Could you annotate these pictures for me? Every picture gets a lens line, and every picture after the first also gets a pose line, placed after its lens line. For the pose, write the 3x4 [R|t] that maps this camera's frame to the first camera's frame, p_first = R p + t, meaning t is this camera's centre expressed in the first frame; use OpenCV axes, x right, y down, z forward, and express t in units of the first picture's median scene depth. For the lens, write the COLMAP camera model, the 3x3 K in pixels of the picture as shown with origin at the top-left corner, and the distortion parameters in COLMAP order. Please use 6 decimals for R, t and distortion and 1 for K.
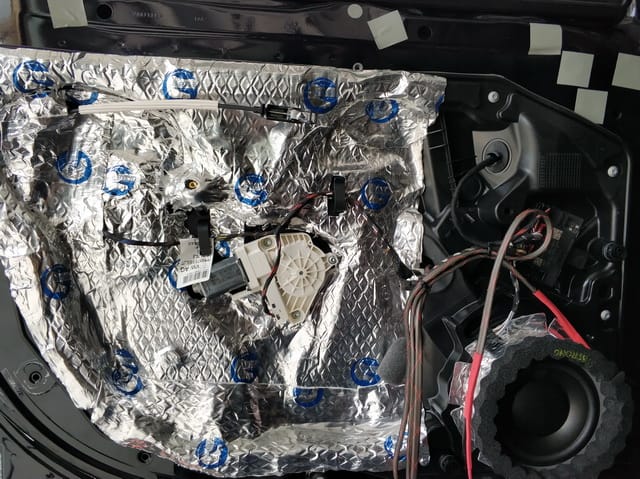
lens RADIAL K [[523.3, 0, 320.0], [0, 523.3, 239.5], [0, 0, 1]] dist [0.006243, -0.001642]
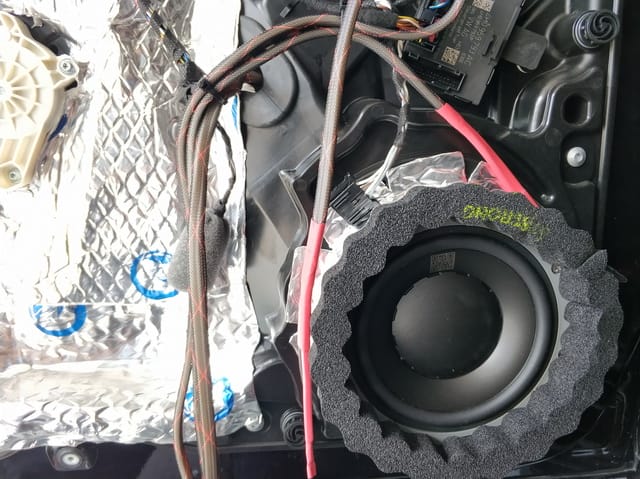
lens RADIAL K [[505.3, 0, 320.0], [0, 505.3, 239.5], [0, 0, 1]] dist [0.003063, -0.008073]
pose [[0.999661, -0.025933, -0.002341, 0.291691], [0.026036, 0.994209, 0.104267, 0.175329], [-0.000377, -0.104292, 0.994547, 0.493510]]
